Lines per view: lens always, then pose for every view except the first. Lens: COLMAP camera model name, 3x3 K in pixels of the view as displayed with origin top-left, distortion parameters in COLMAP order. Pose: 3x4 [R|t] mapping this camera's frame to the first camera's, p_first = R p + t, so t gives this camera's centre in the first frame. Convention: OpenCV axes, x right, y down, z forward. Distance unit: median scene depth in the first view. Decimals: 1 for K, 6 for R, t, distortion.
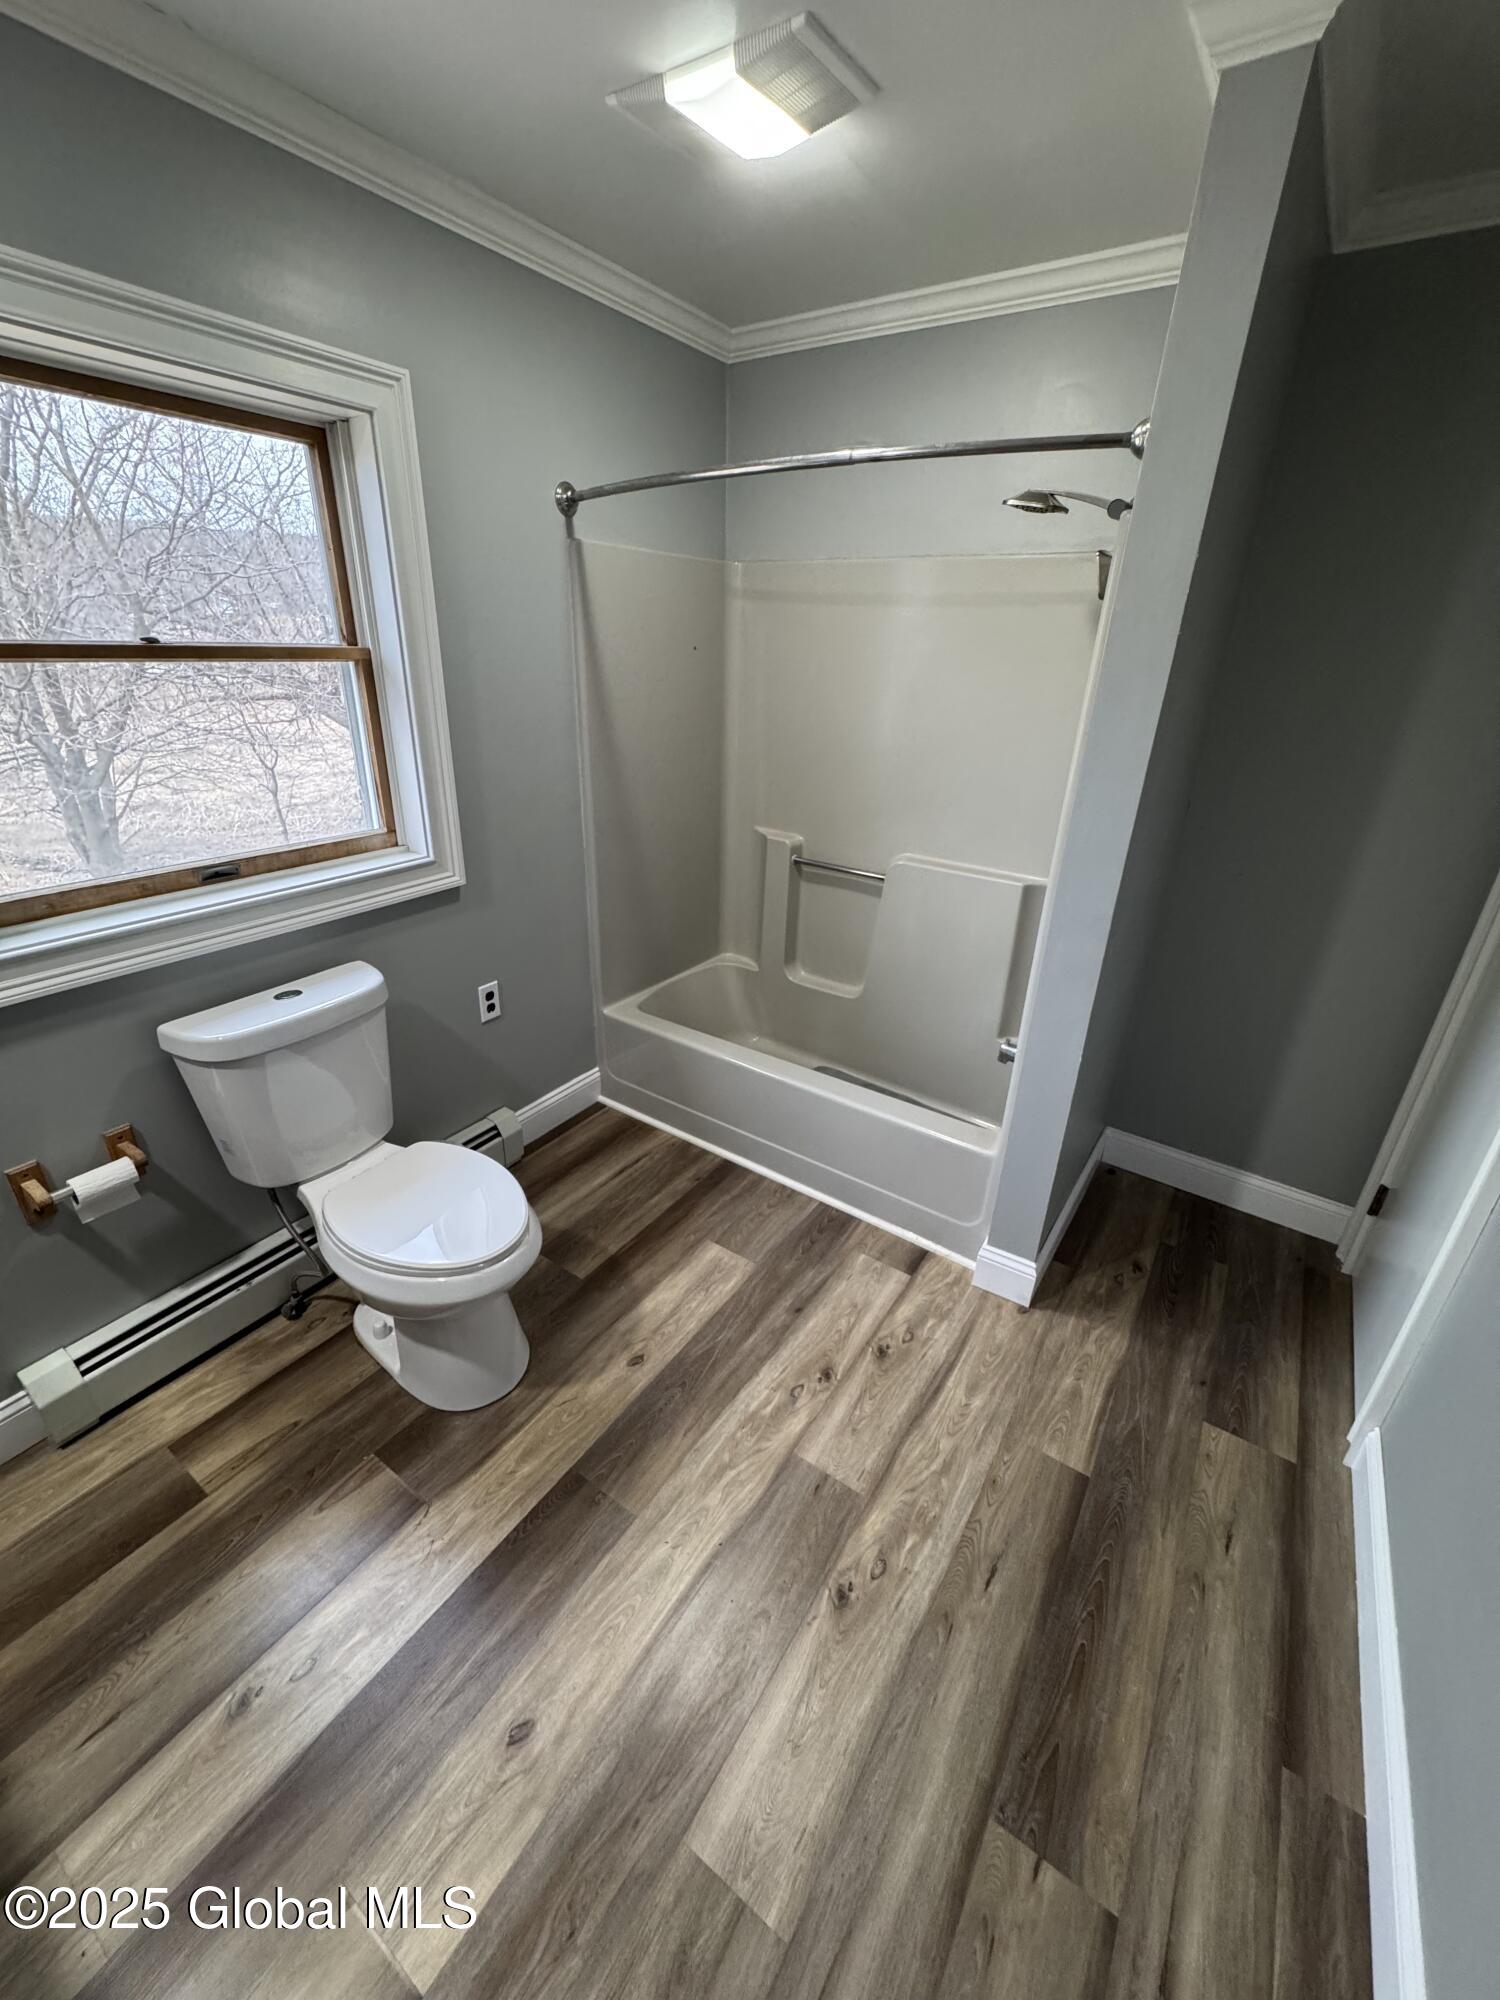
lens RADIAL K [[796.3, 0, 750.0], [0, 796.3, 1000.0], [0, 0, 1]] dist [-0.002408, 0.000497]
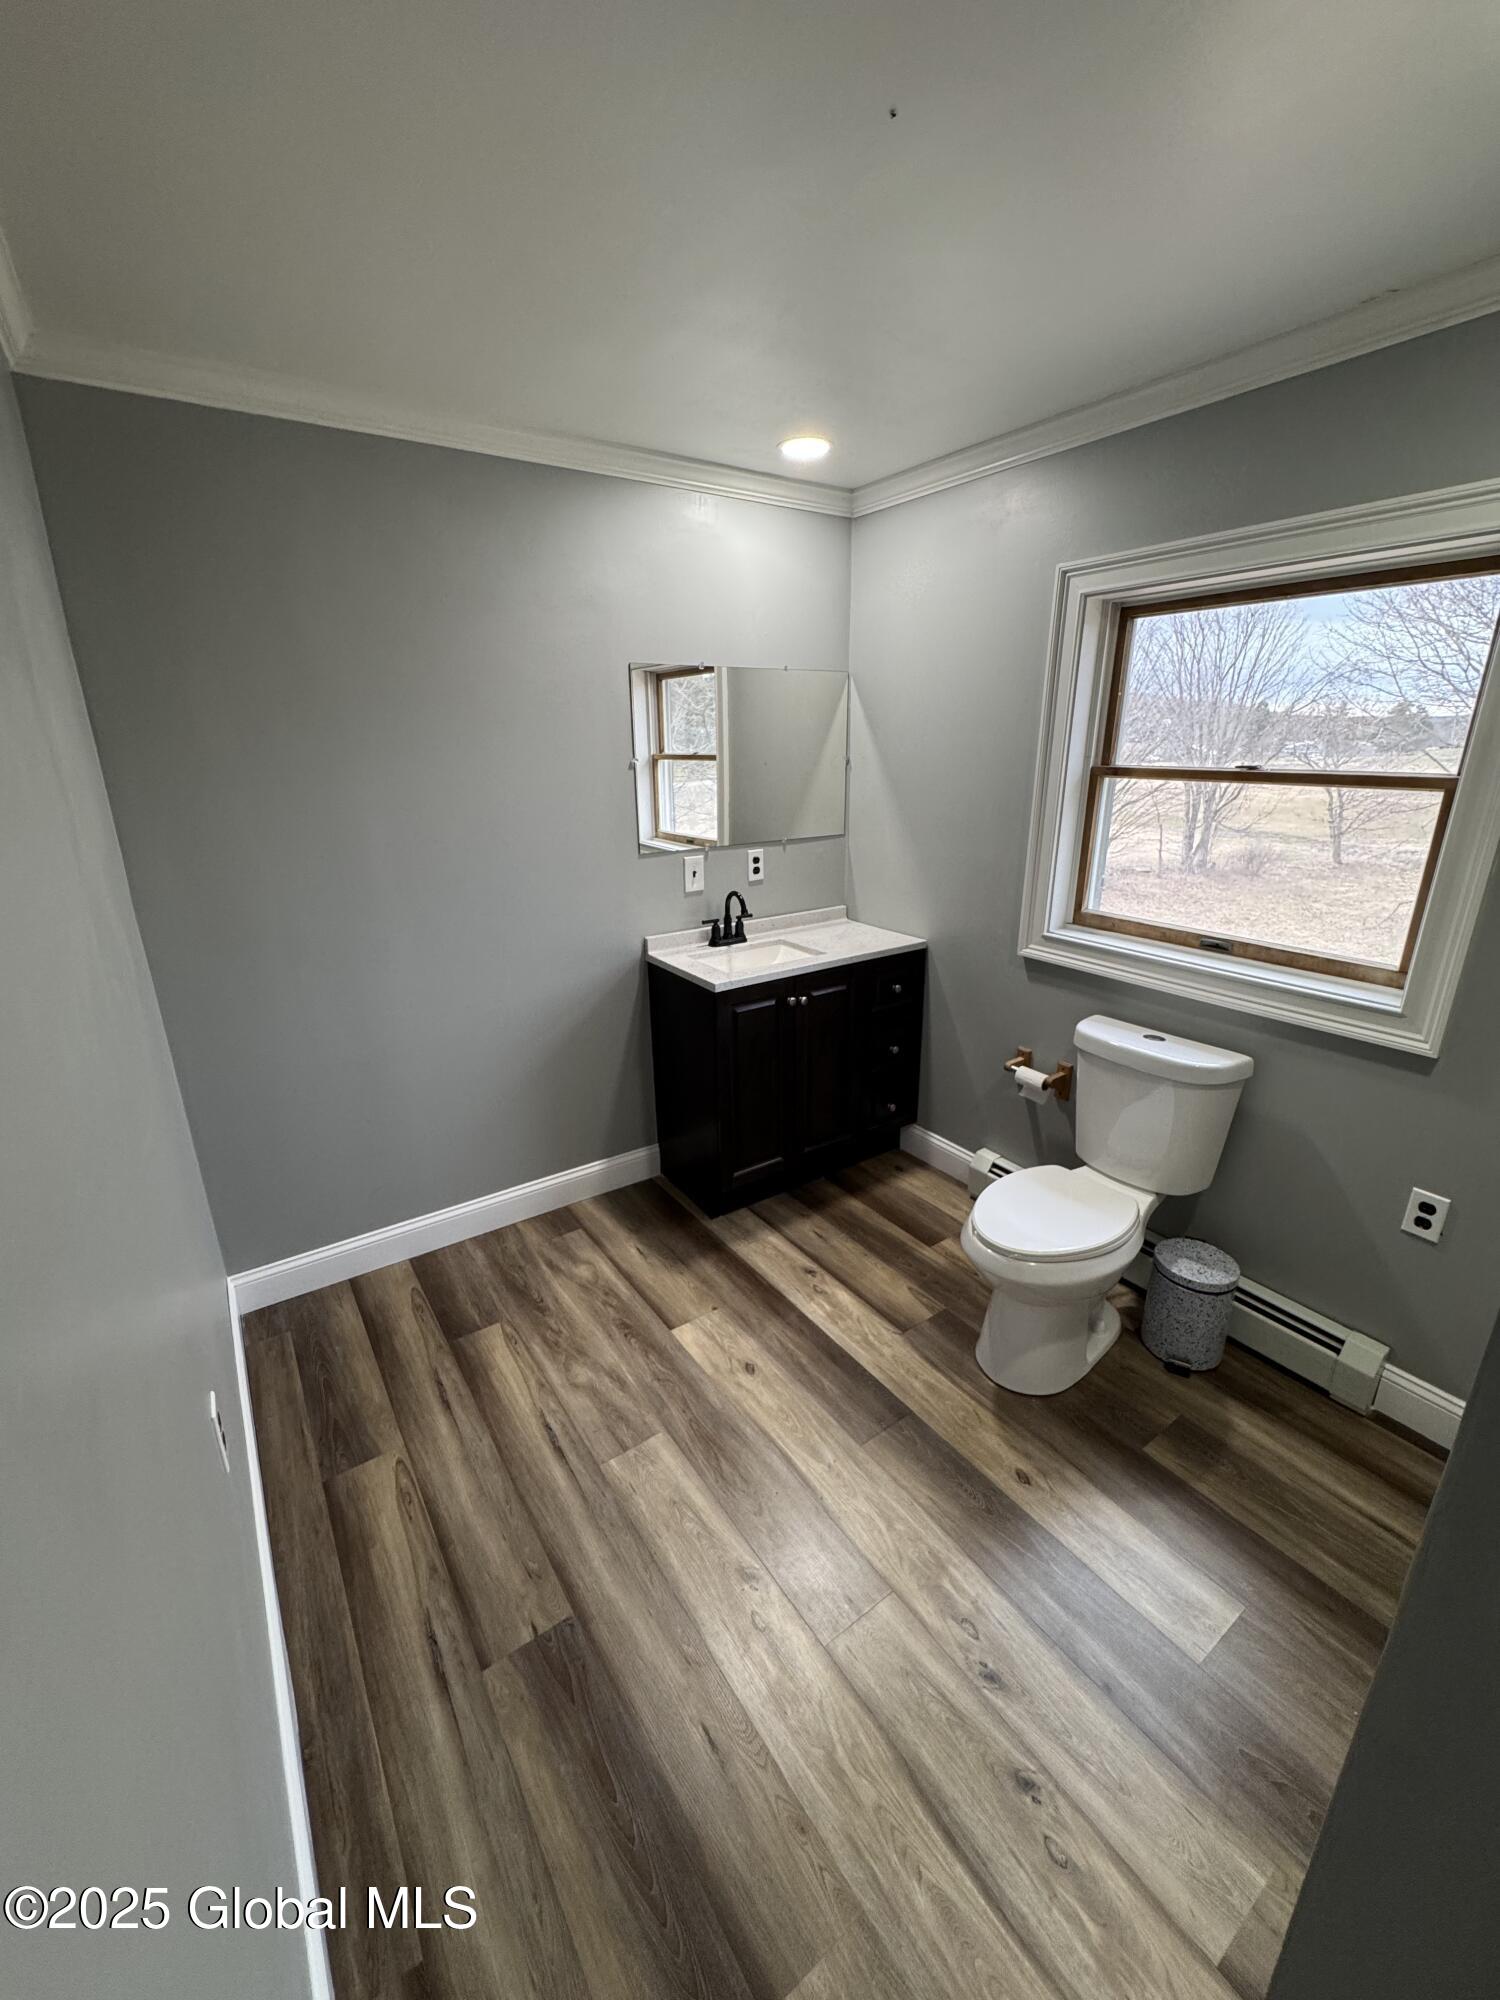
lens RADIAL K [[796.3, 0, 750.0], [0, 796.3, 1000.0], [0, 0, 1]] dist [-0.002408, 0.000497]
pose [[-0.363371, 0.266953, -0.892579, 0.825976], [-0.386790, 0.828370, 0.405212, -0.349553], [0.847559, 0.492483, -0.197751, 0.753838]]
